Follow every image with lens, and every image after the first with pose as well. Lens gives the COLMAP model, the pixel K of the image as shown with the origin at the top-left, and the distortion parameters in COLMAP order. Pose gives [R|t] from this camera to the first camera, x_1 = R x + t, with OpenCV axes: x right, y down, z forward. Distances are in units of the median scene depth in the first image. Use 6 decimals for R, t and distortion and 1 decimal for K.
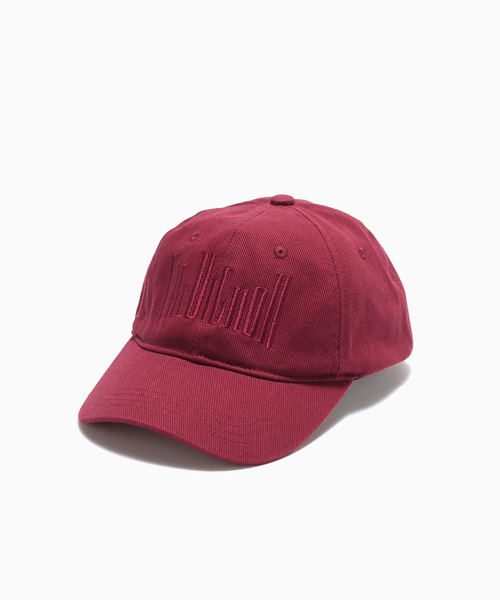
lens RADIAL K [[1454.5, 0, 250.3], [0, 1454.5, 300.2], [0, 0, 1]] dist [-0.022465, 0.000000]
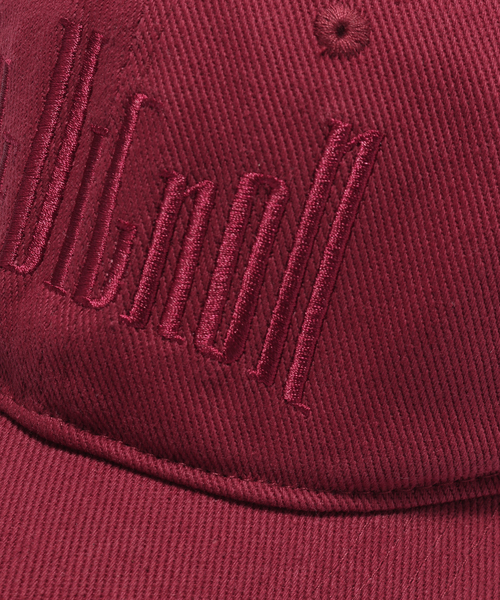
lens RADIAL K [[1454.5, 0, 249.4], [0, 1454.5, 298.9], [0, 0, 1]] dist [-0.022465, 0.000000]
pose [[0.992524, 0.014643, -0.121168, 0.036810], [0.021346, 0.956647, 0.290467, -0.063168], [0.120168, -0.290882, 0.949182, 0.746414]]
